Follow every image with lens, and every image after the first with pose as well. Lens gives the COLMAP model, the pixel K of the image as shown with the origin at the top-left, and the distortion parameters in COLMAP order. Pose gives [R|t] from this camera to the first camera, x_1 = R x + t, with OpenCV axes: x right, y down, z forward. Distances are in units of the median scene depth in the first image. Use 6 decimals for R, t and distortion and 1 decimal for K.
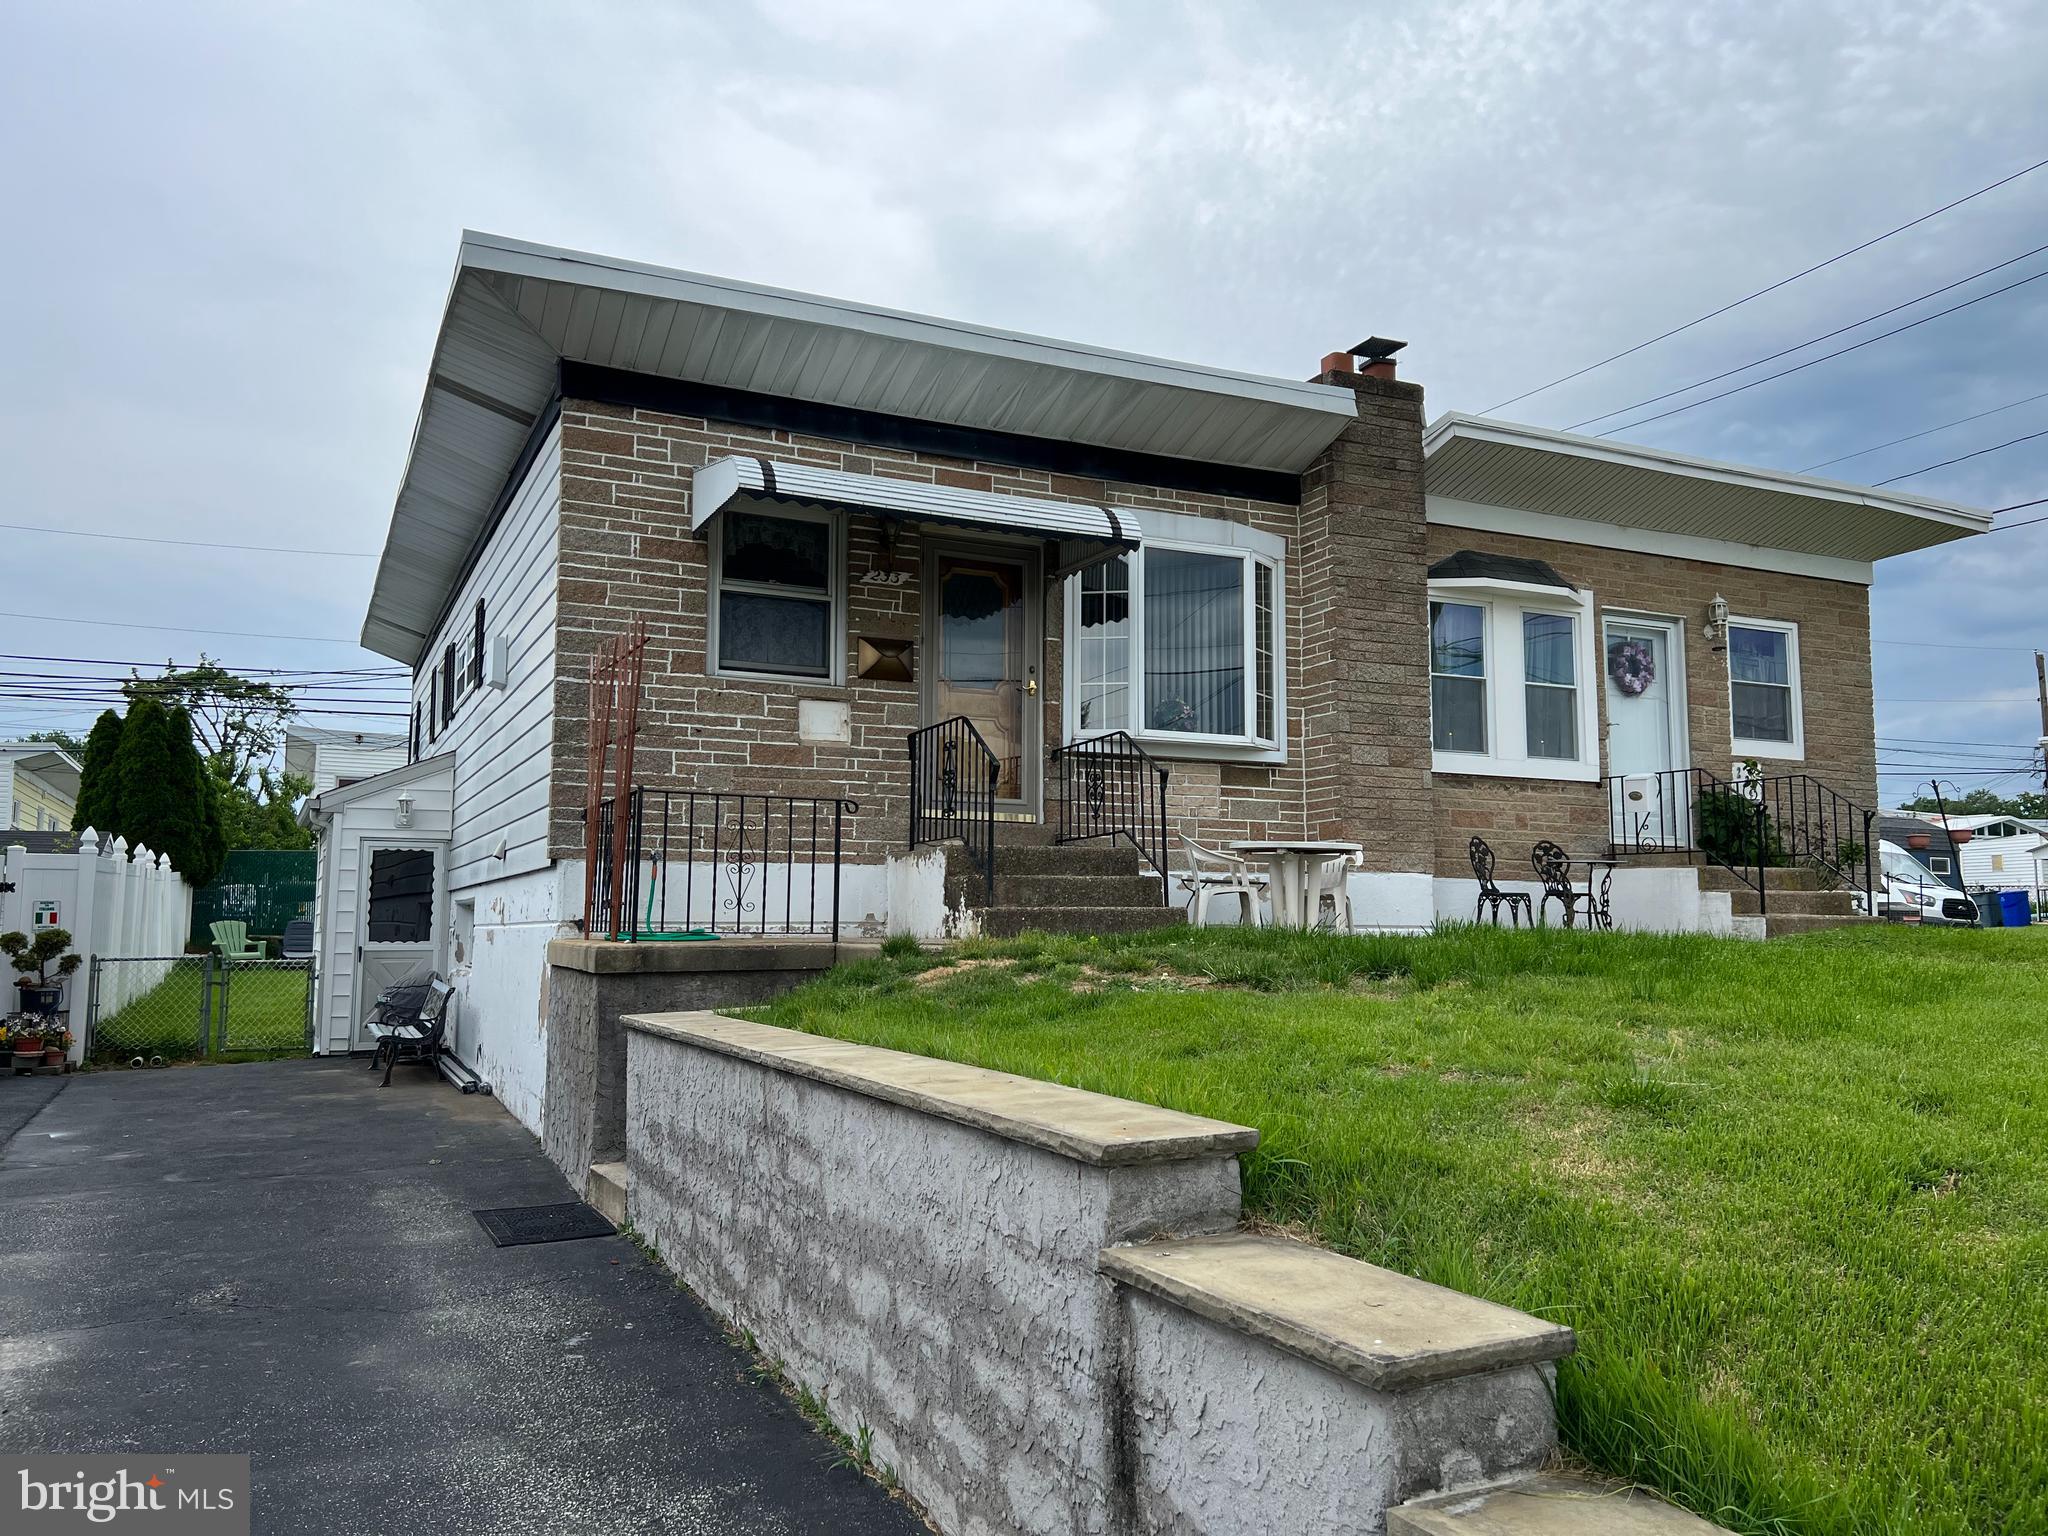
lens RADIAL K [[1558.0, 0, 1024.0], [0, 1558.0, 768.0], [0, 0, 1]] dist [0.067712, -0.083159]
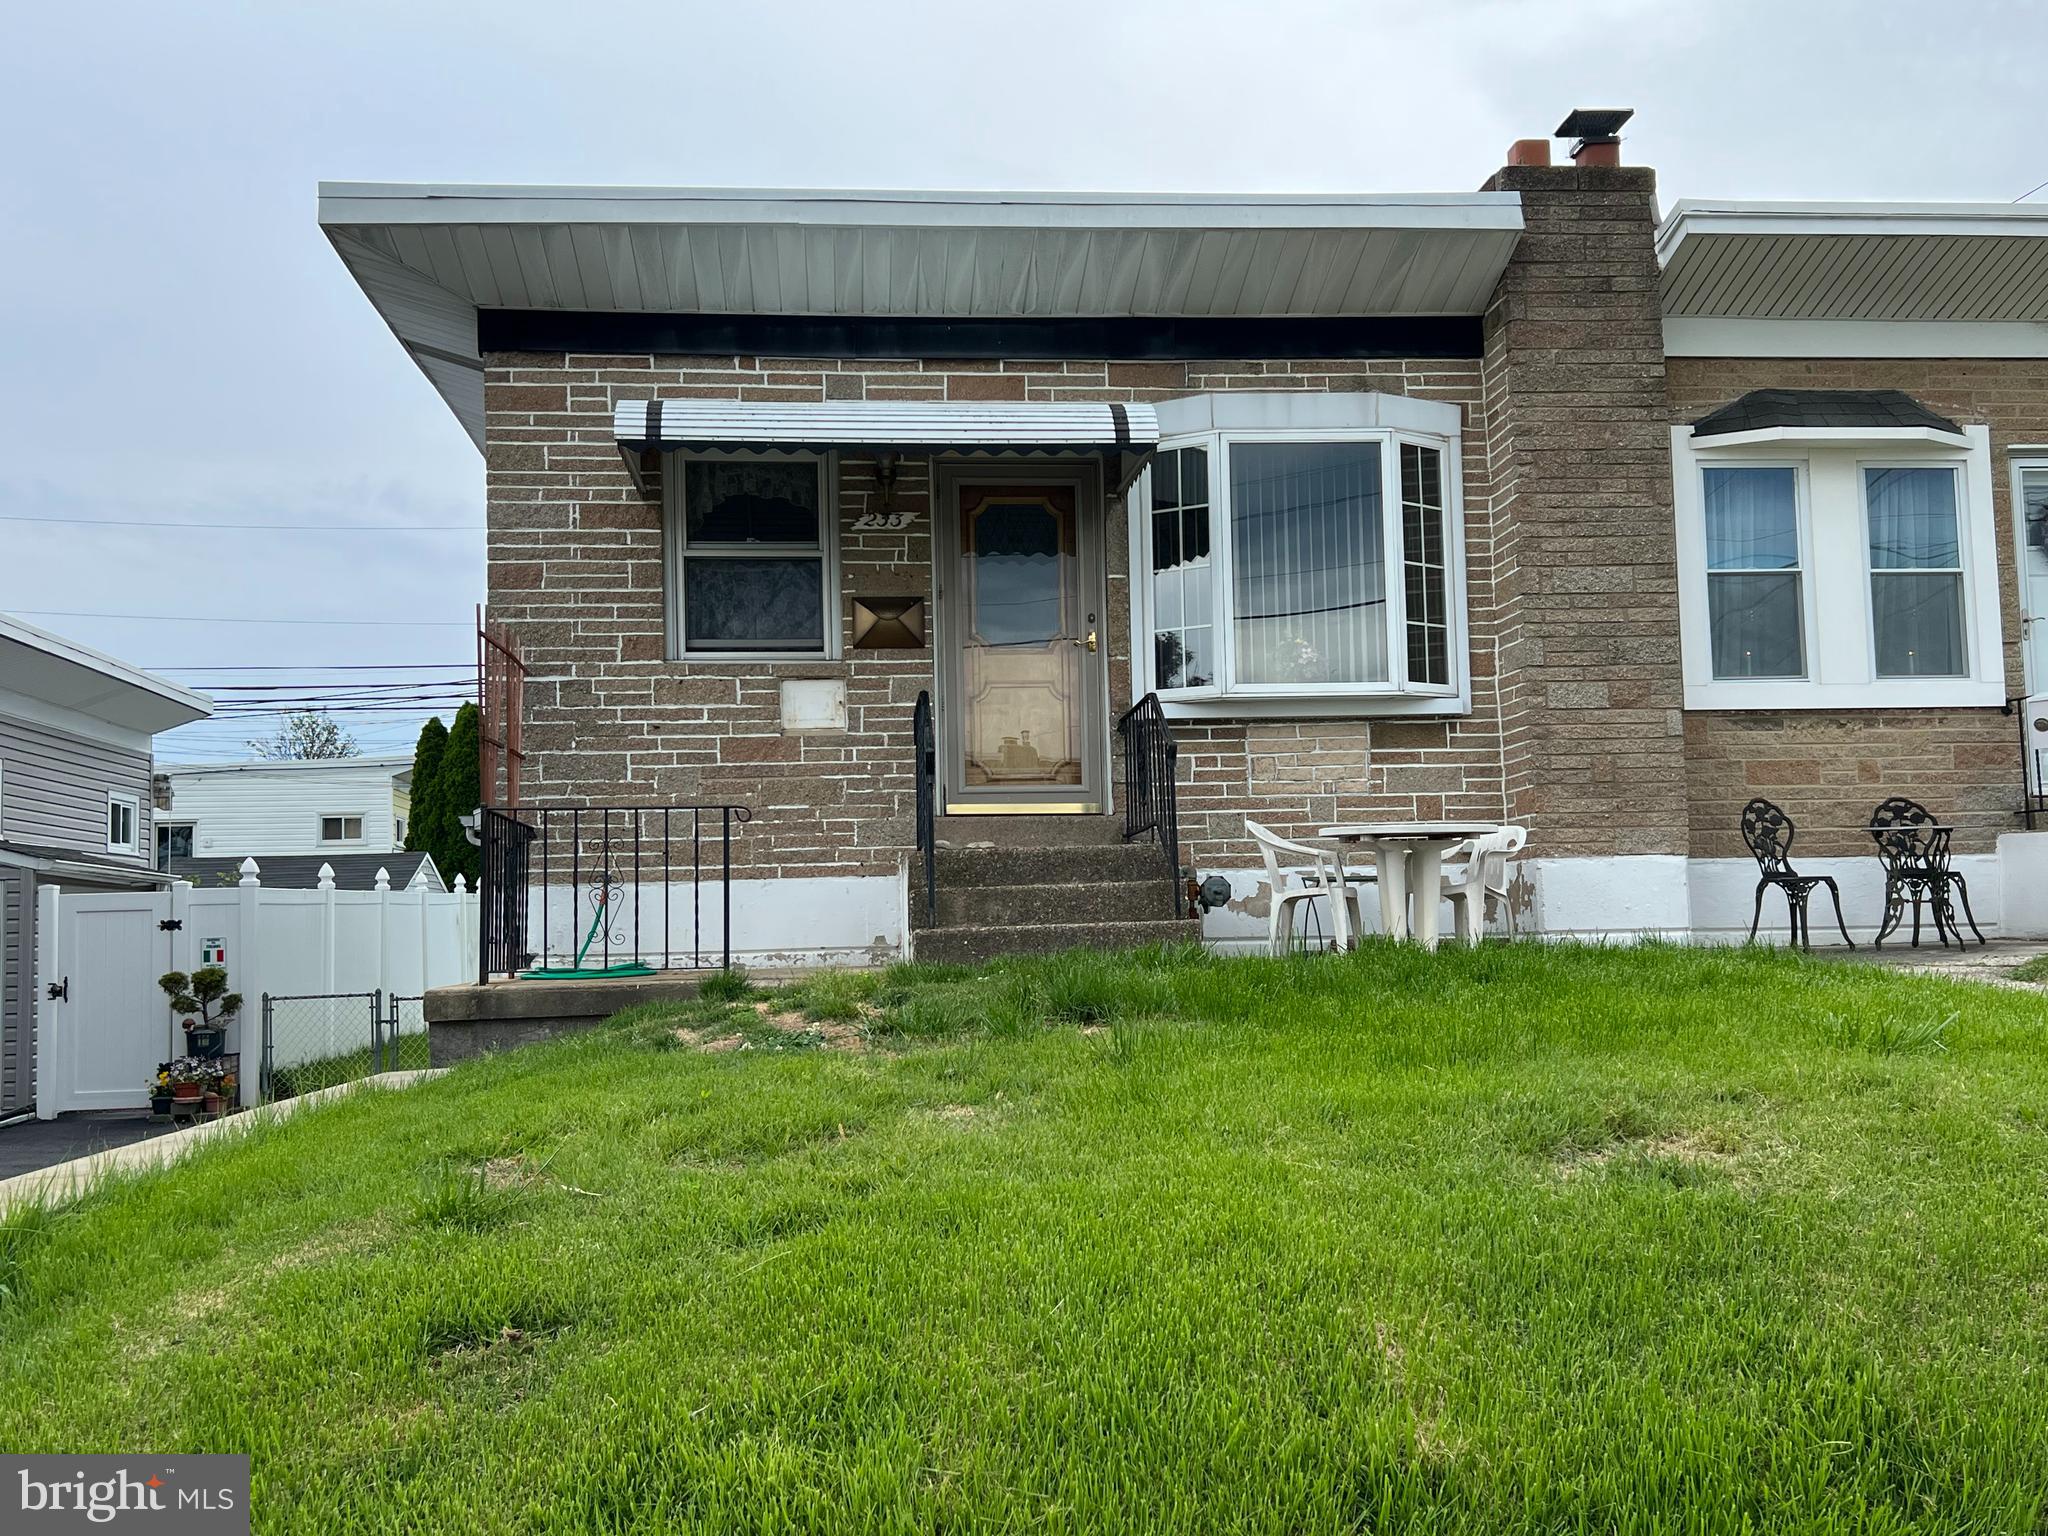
lens RADIAL K [[1984.3, 0, 1024.1], [0, 1984.3, 784.8], [0, 0, 1]] dist [0.098029, -0.287415]
pose [[0.940189, -0.052388, -0.336600, 0.299809], [0.063246, 0.997769, 0.021367, -0.002863], [0.334729, -0.041378, 0.941405, 0.045721]]
